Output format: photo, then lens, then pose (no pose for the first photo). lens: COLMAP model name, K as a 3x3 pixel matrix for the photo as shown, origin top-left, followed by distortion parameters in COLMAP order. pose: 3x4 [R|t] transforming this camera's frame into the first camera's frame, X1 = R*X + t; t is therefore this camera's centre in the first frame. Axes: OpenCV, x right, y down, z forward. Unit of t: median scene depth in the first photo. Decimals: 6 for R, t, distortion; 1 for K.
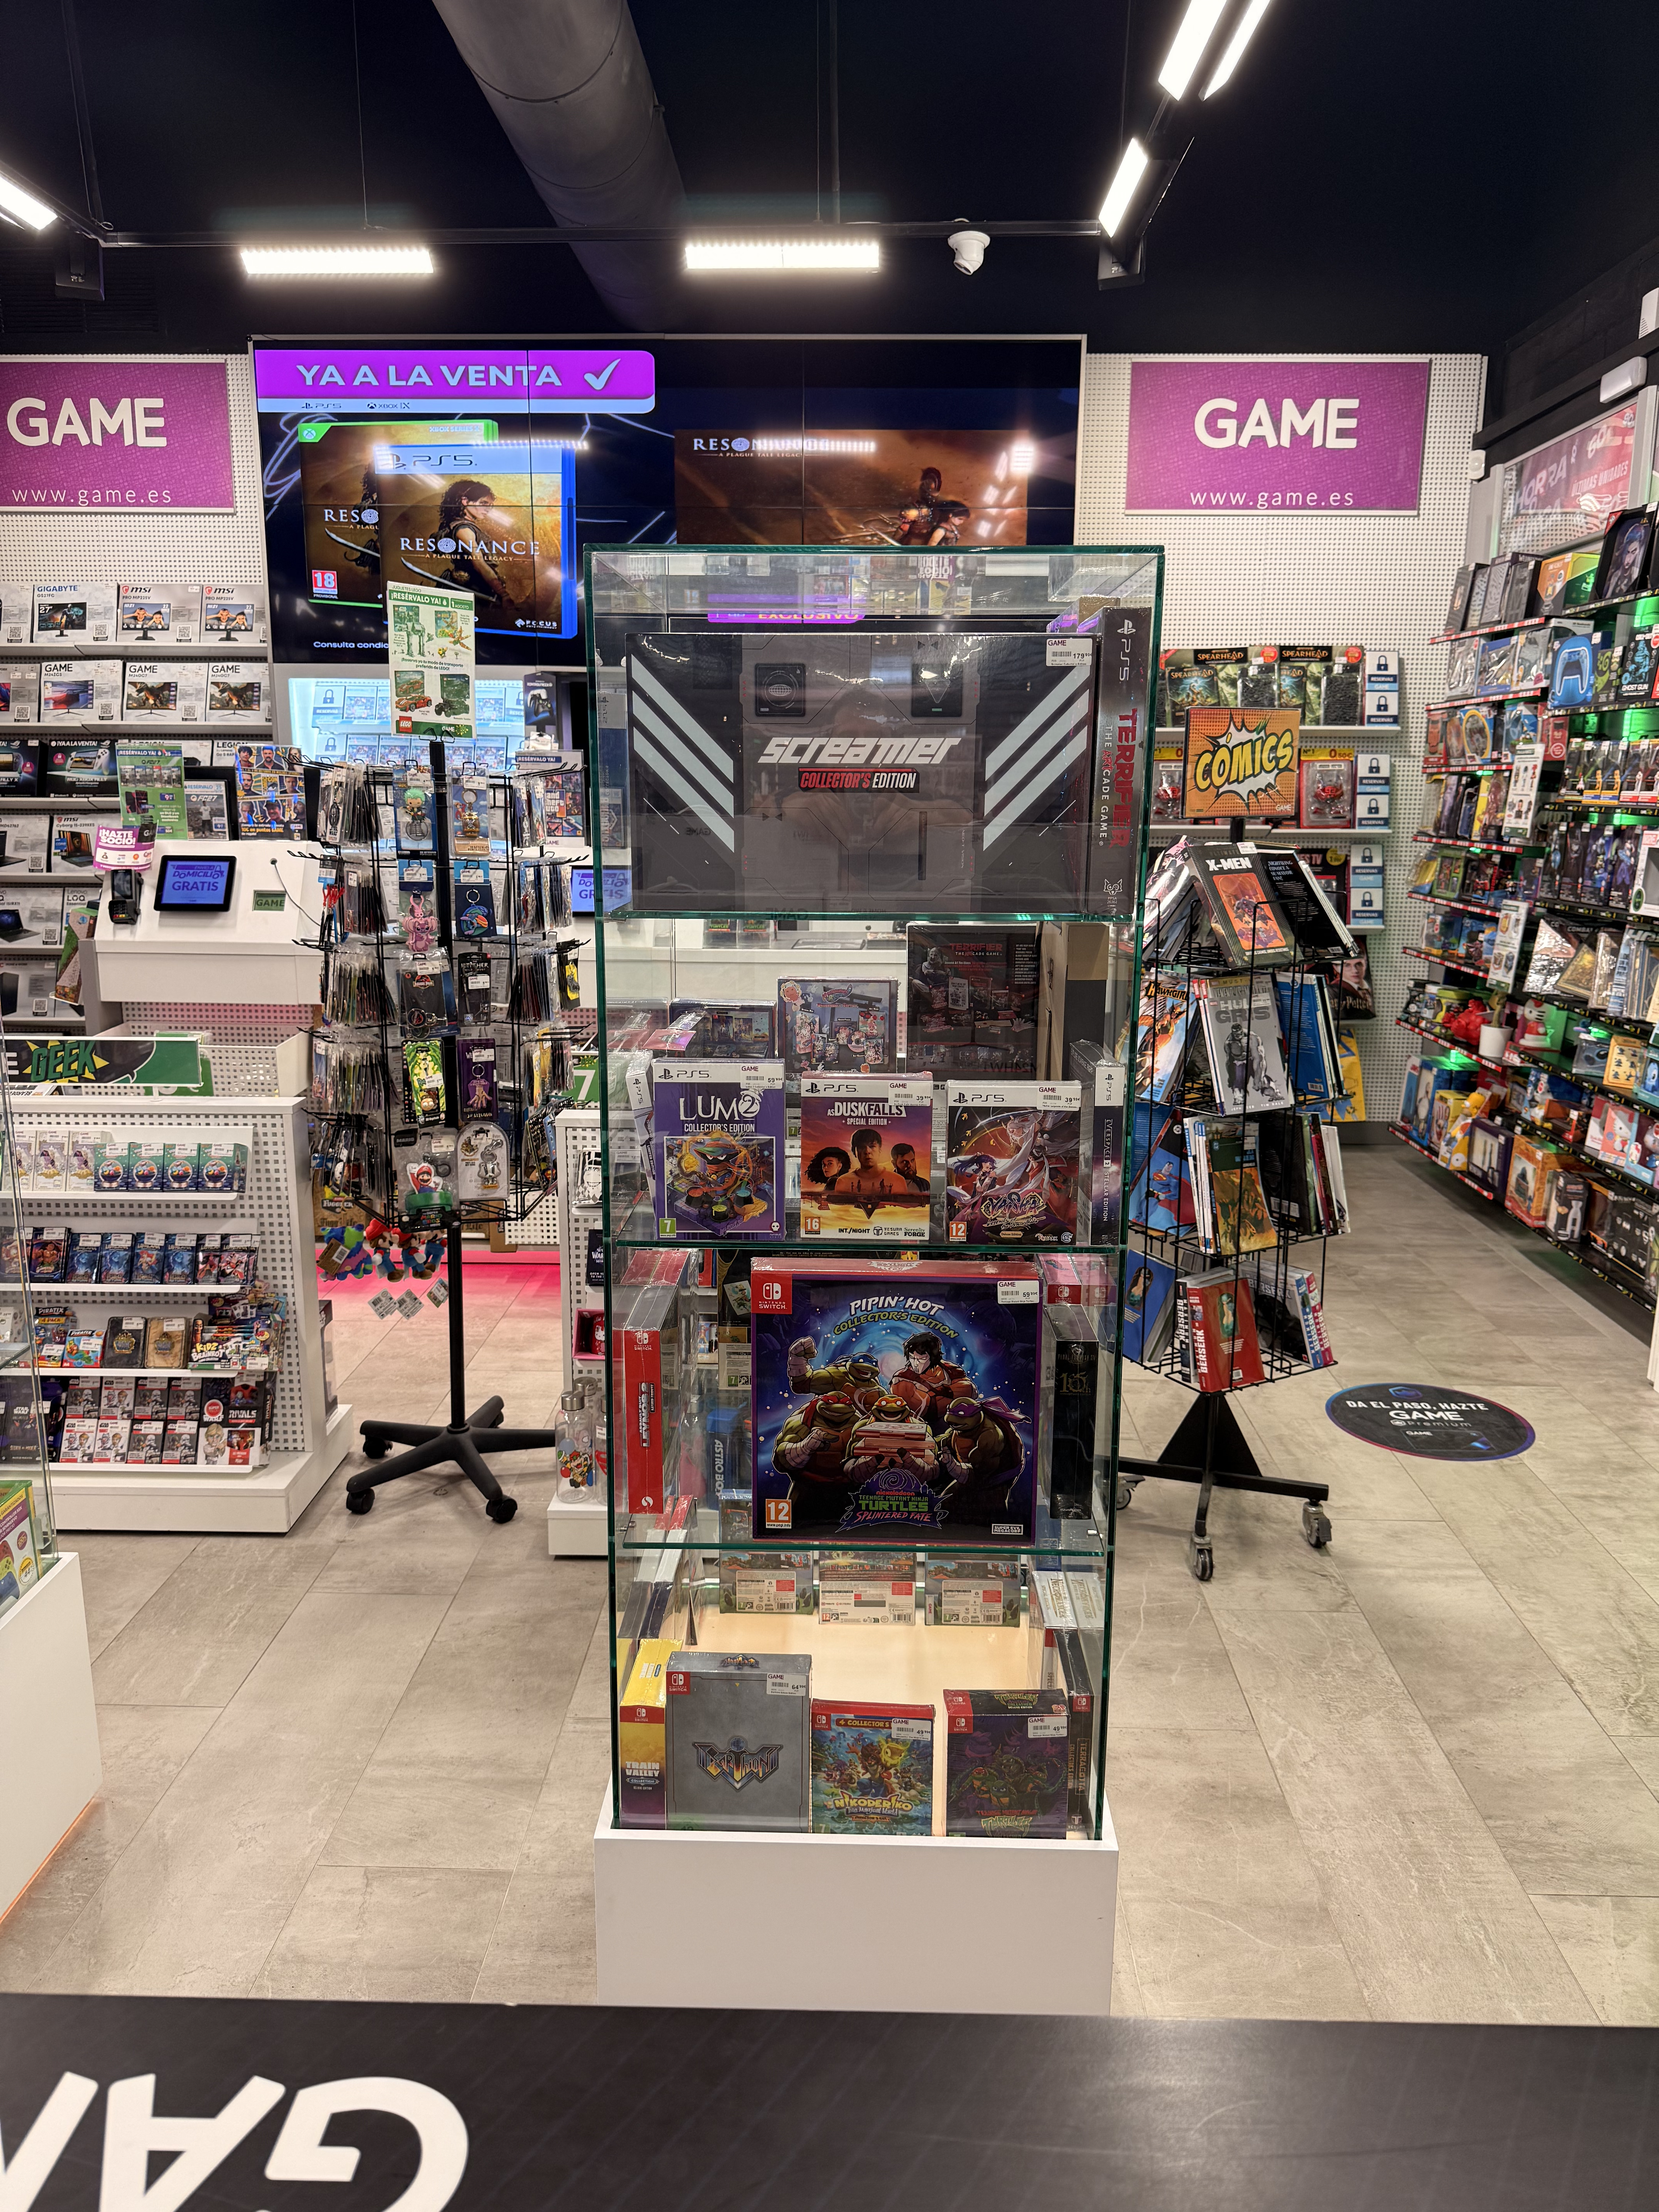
lens RADIAL K [[1560.9, 0, 855.6], [0, 1560.9, 1108.5], [0, 0, 1]] dist [0.039567, -0.054312]
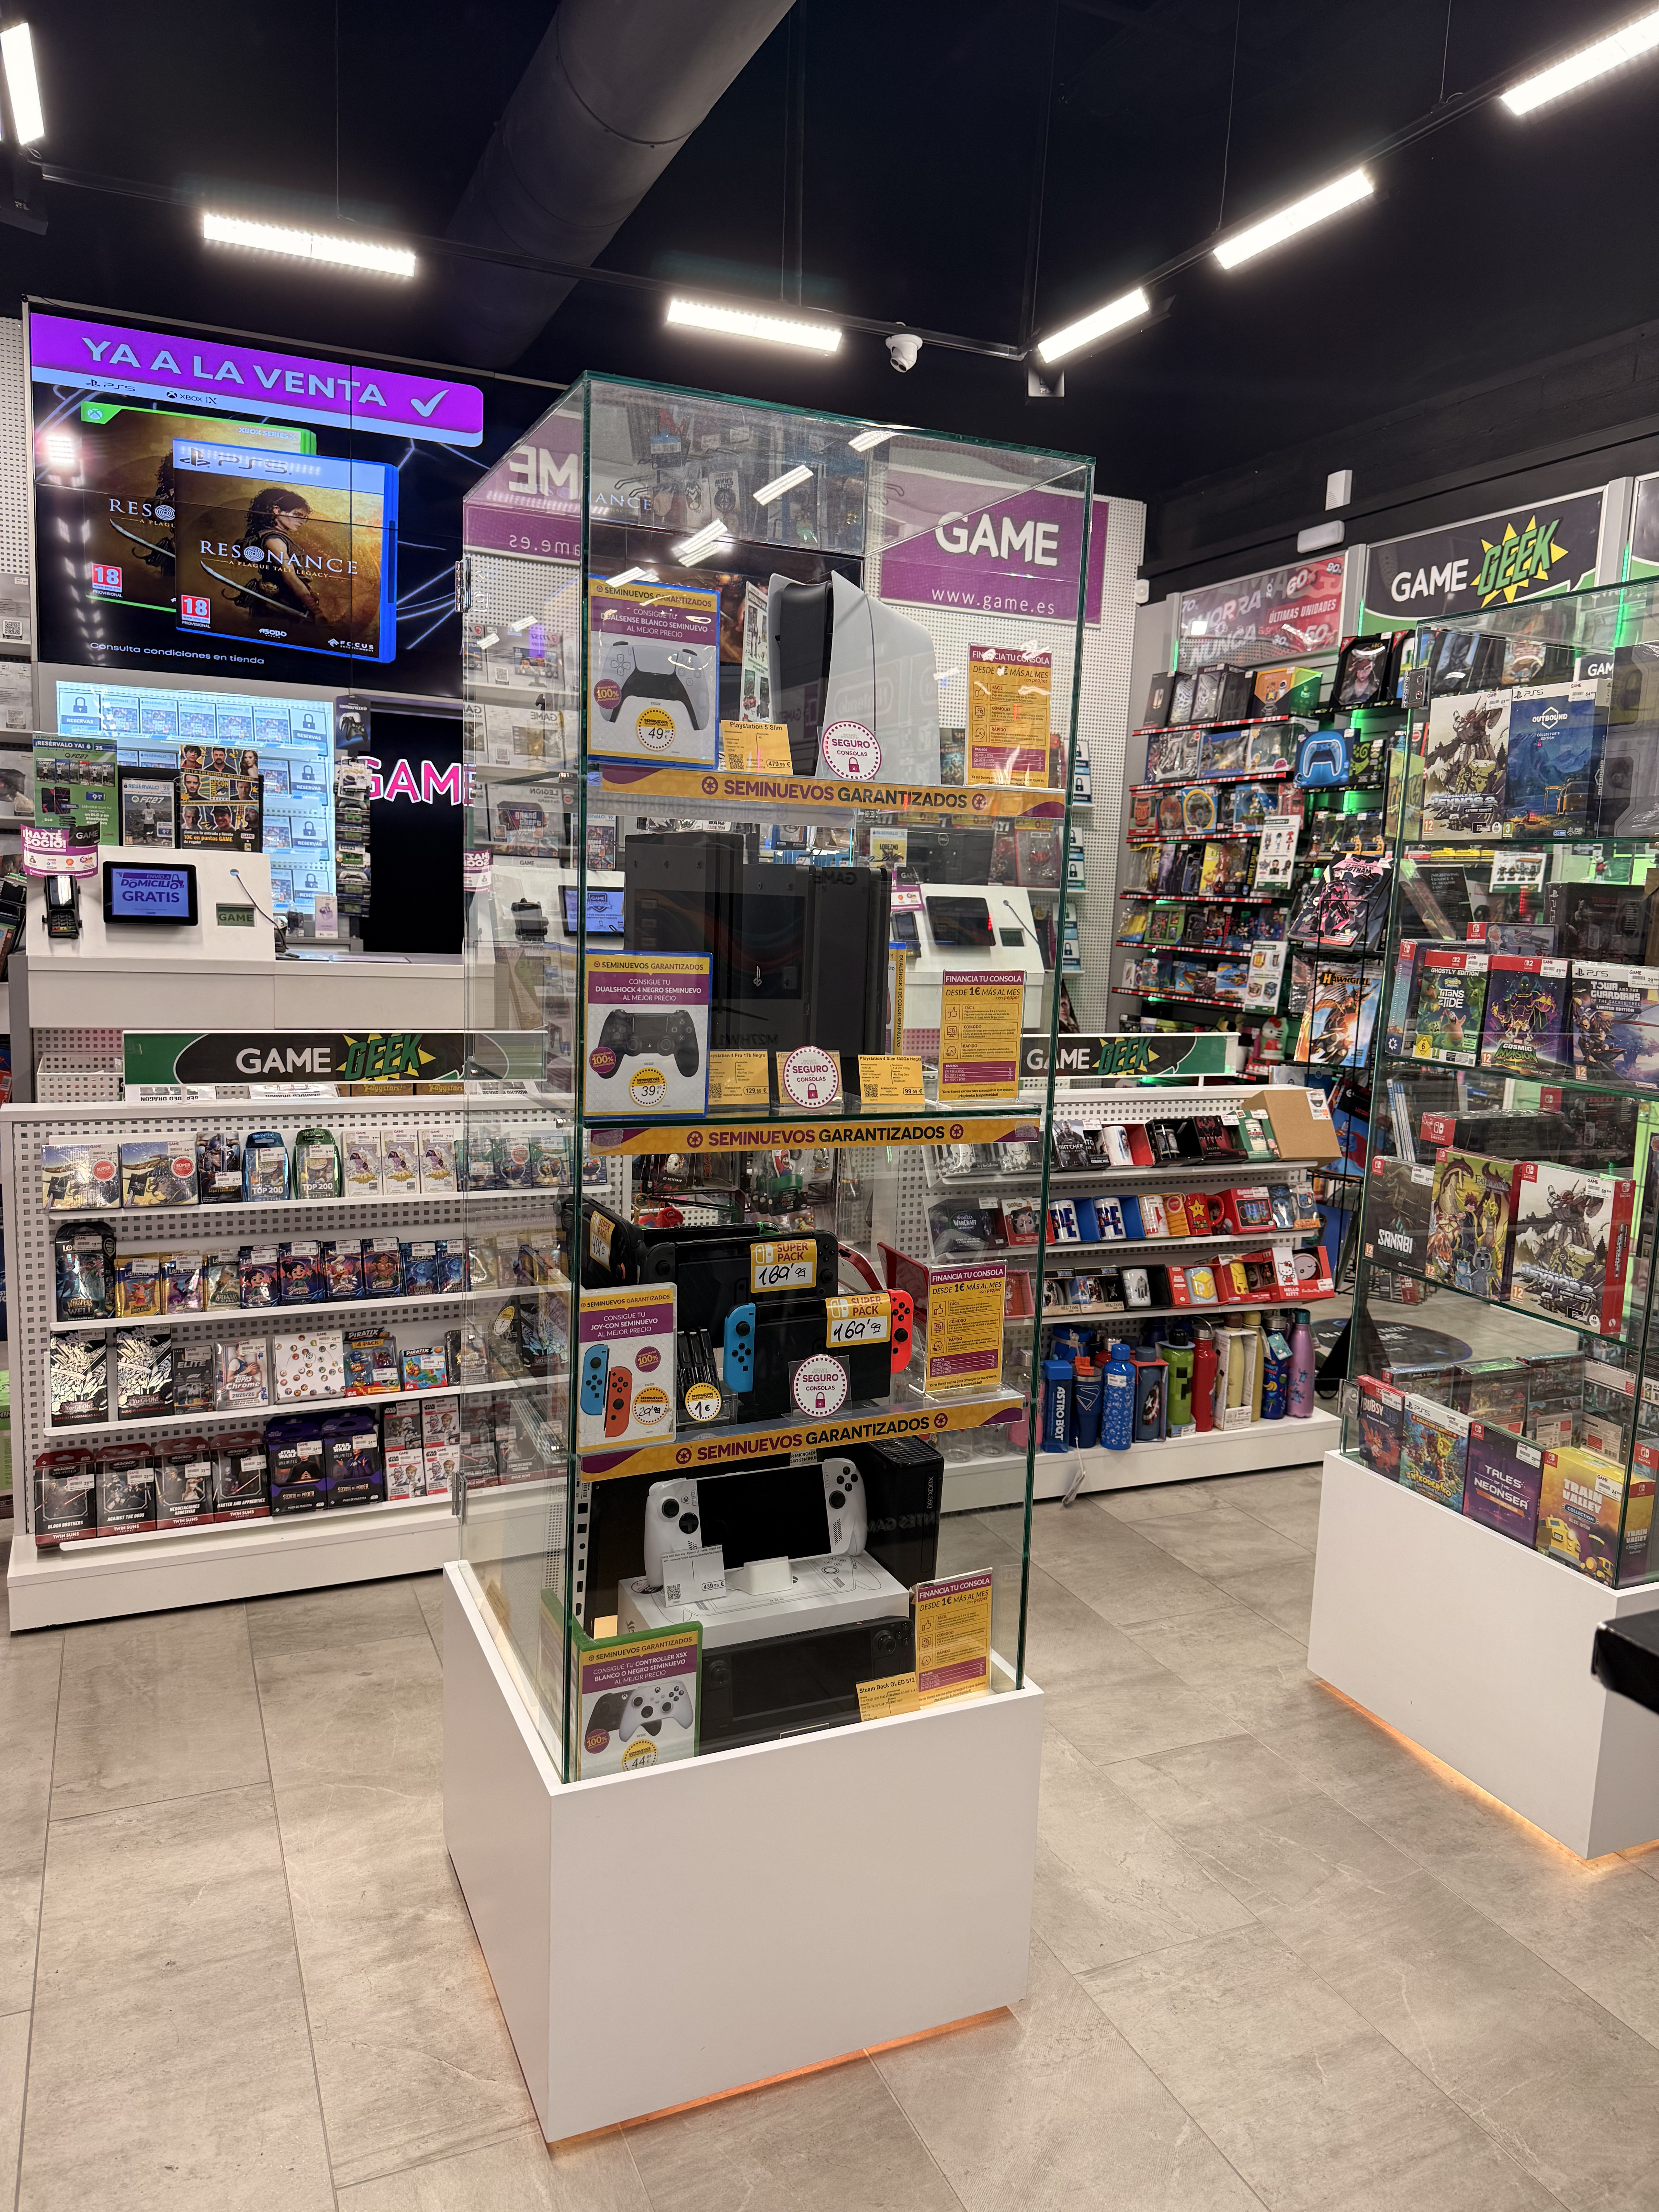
lens RADIAL K [[1560.9, 0, 821.8], [0, 1560.9, 1100.5], [0, 0, 1]] dist [0.039567, -0.054312]
pose [[0.903574, -0.028960, 0.427453, -0.353893], [0.055475, 0.997222, -0.049704, 0.029391], [-0.424826, 0.068624, 0.902670, 0.036201]]
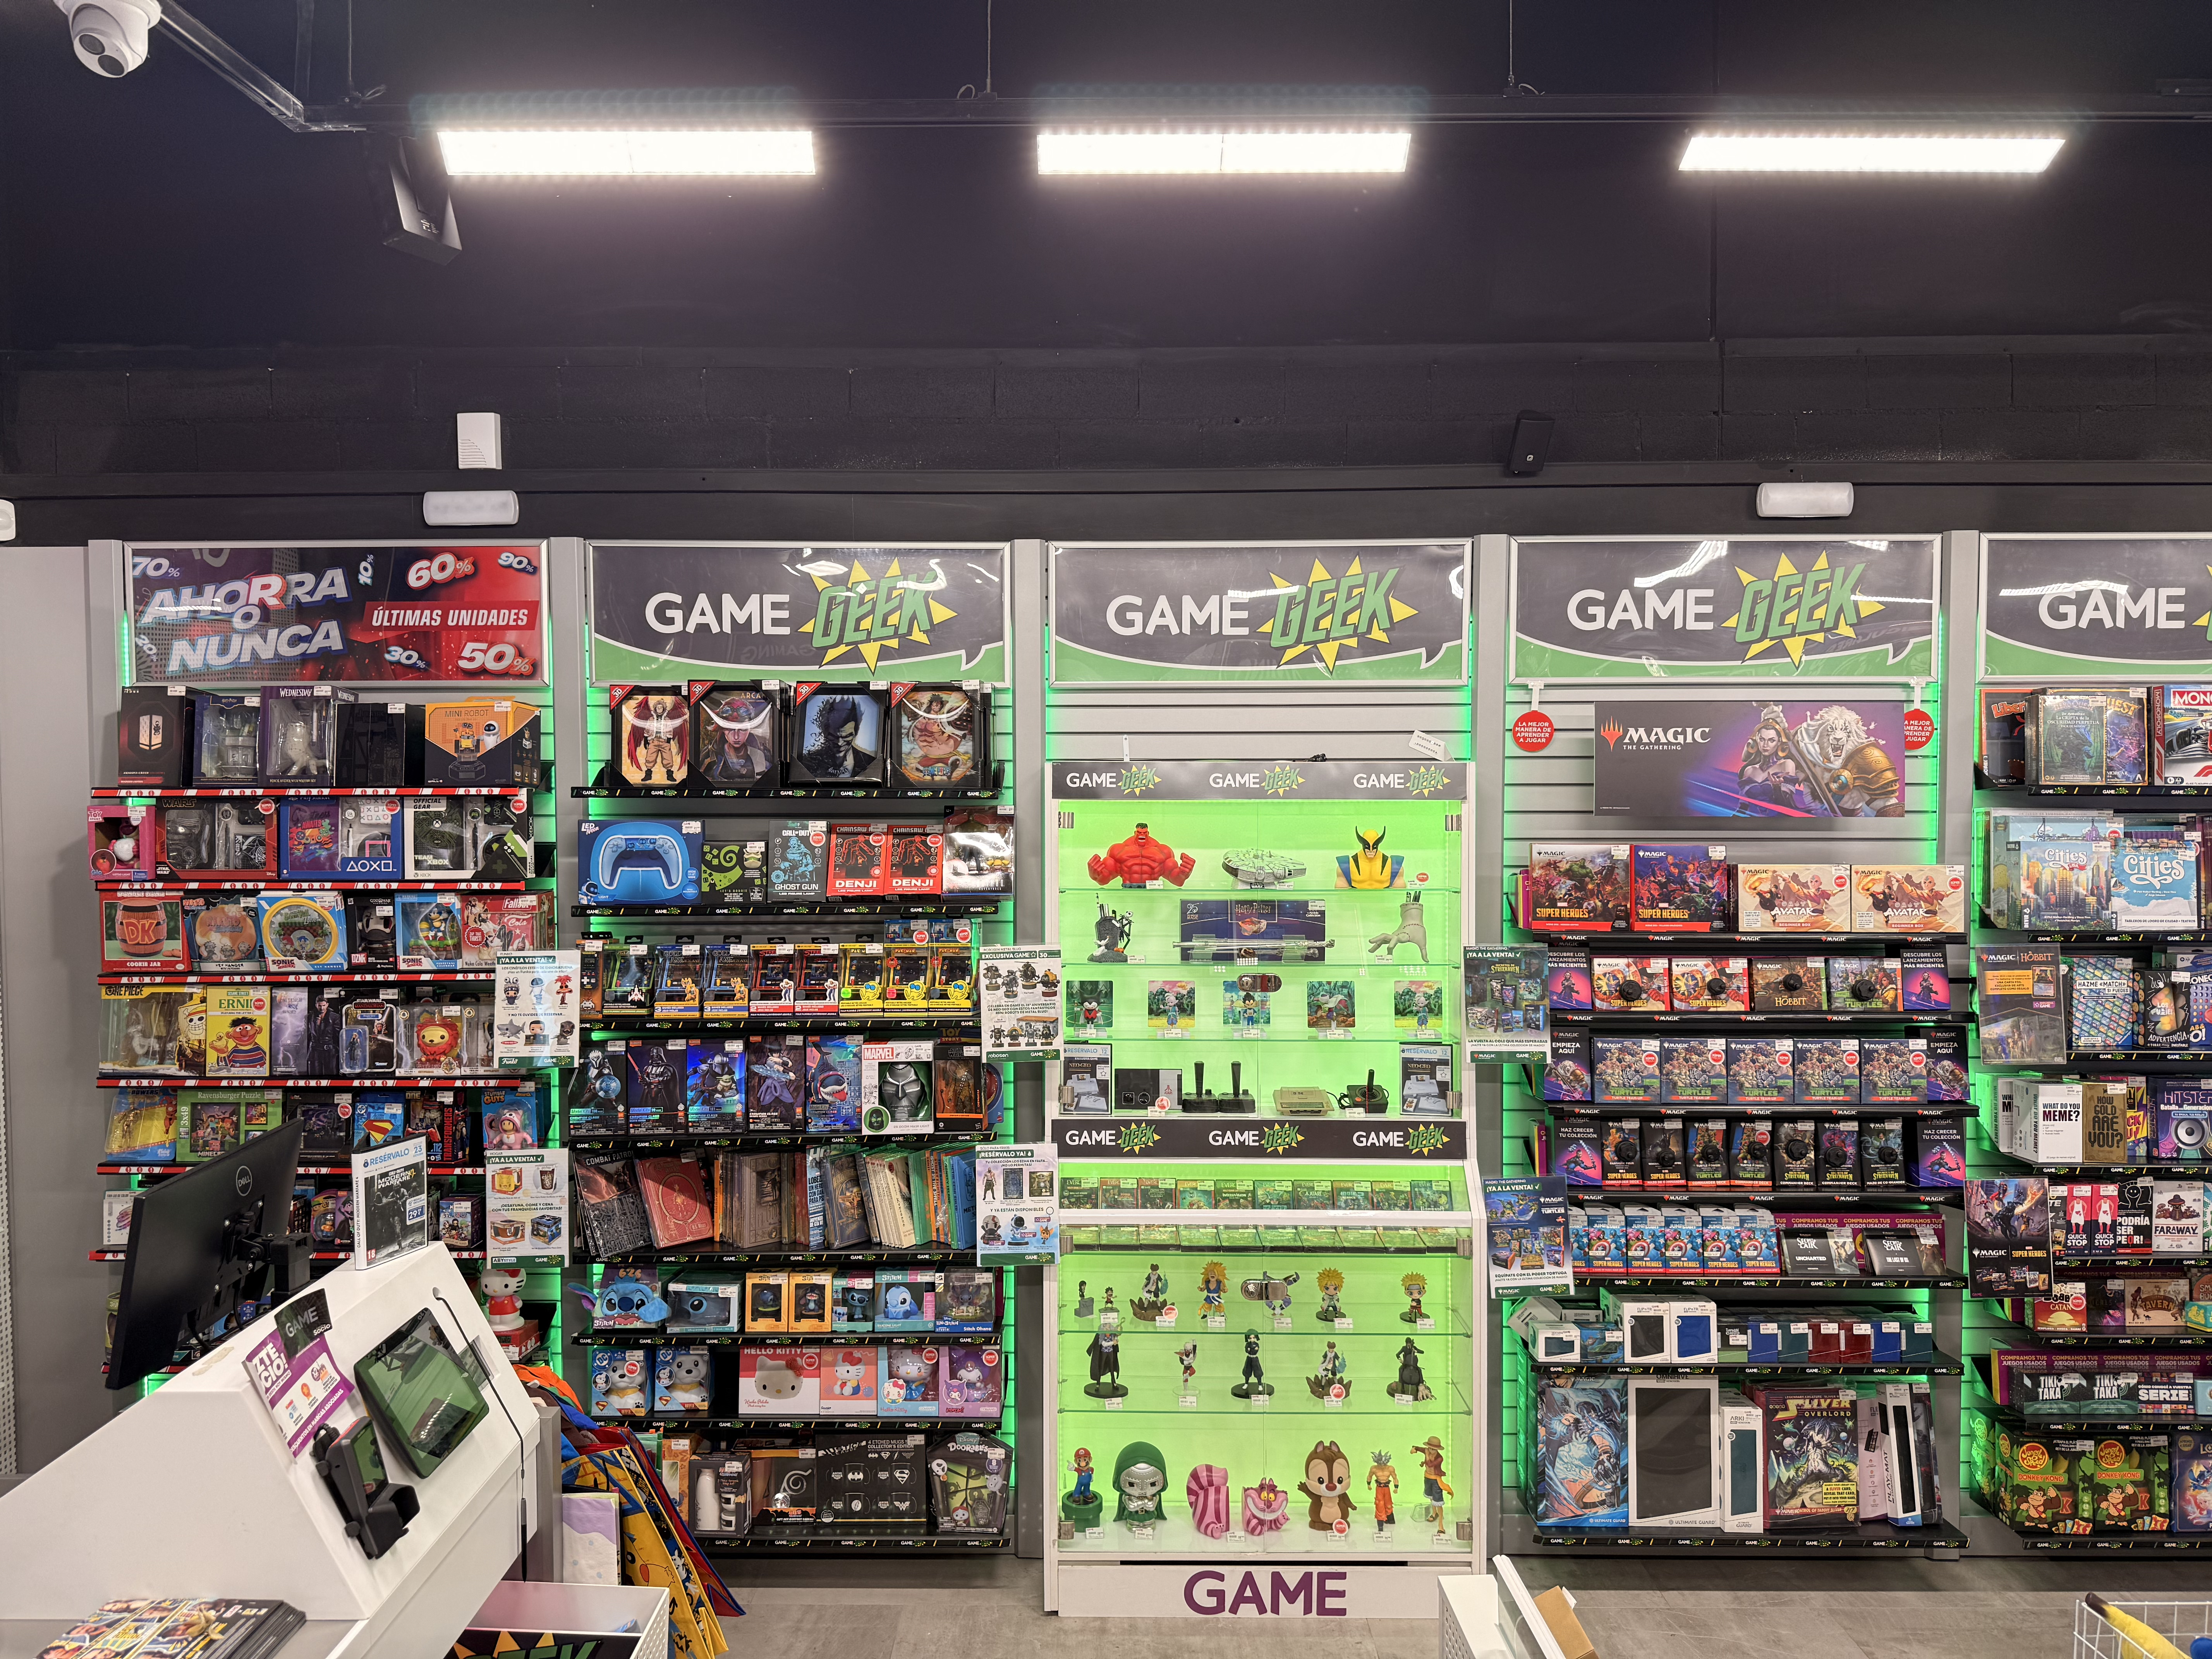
lens RADIAL K [[1560.9, 0, 1095.7], [0, 1560.9, 828.4], [0, 0, 1]] dist [0.039567, -0.054312]
pose [[-0.009459, -0.041132, 0.999109, -0.283248], [0.212787, 0.976187, 0.042203, -0.215375], [-0.977053, 0.212997, -0.000481, 0.580616]]
